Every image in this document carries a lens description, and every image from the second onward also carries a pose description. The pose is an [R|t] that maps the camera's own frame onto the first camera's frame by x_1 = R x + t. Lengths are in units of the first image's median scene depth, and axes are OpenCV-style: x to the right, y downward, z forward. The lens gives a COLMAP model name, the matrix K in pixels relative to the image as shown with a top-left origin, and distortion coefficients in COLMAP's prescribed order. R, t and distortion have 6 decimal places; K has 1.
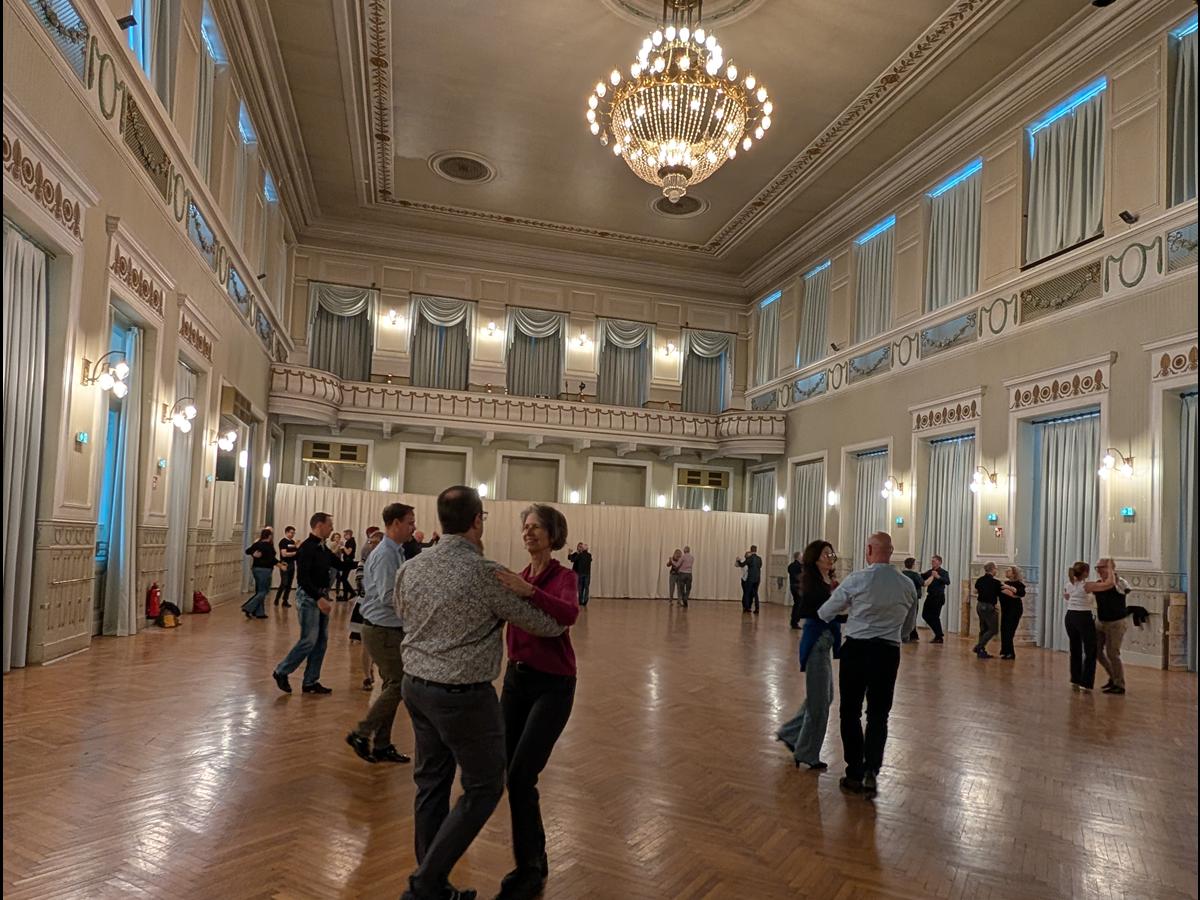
lens RADIAL K [[905.9, 0, 630.9], [0, 905.9, 525.0], [0, 0, 1]] dist [0.000109, -0.001769]
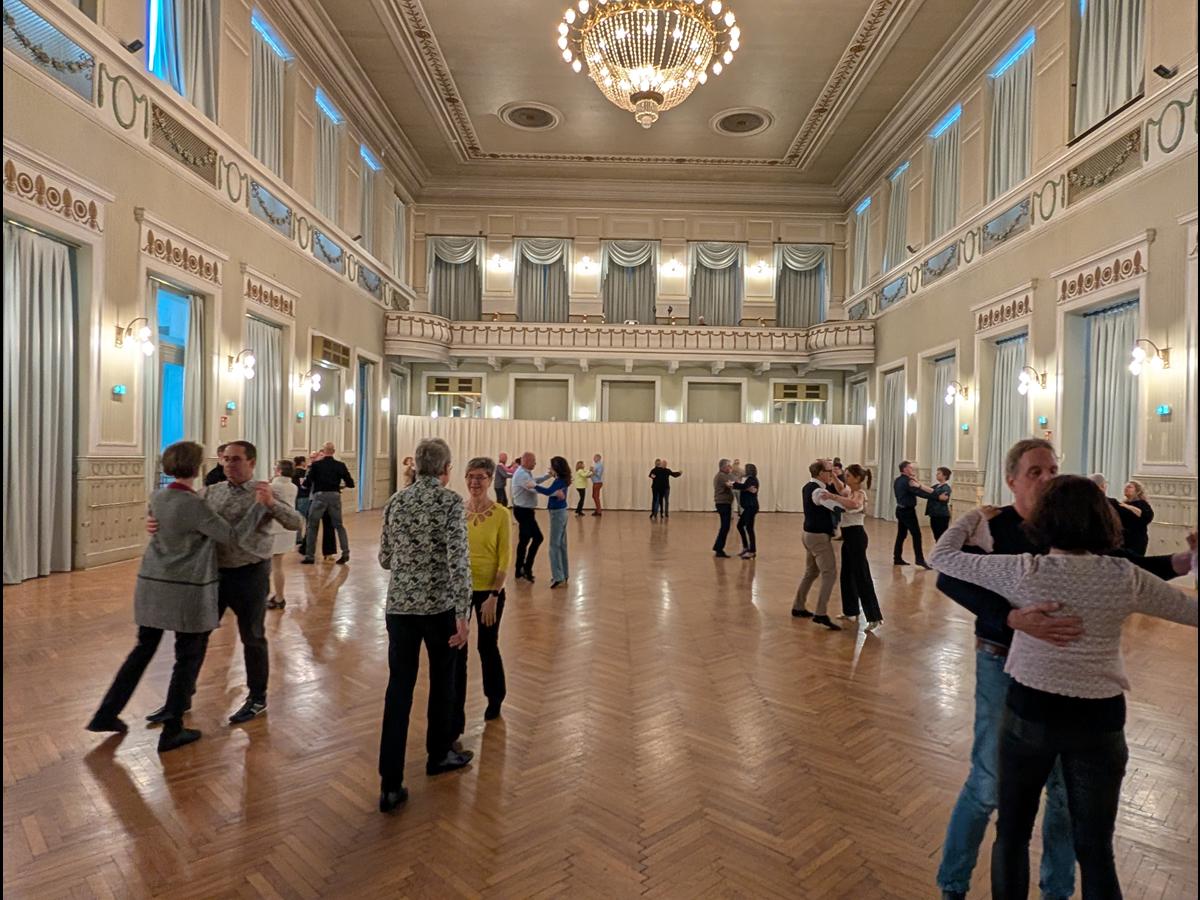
lens RADIAL K [[856.8, 0, 615.4], [0, 856.8, 476.8], [0, 0, 1]] dist [-0.000992, 0.001504]
pose [[0.957216, -0.020903, -0.288617, 0.175418], [0.032905, 0.998781, 0.036795, 0.001310], [0.287496, -0.044718, 0.956737, 0.026268]]
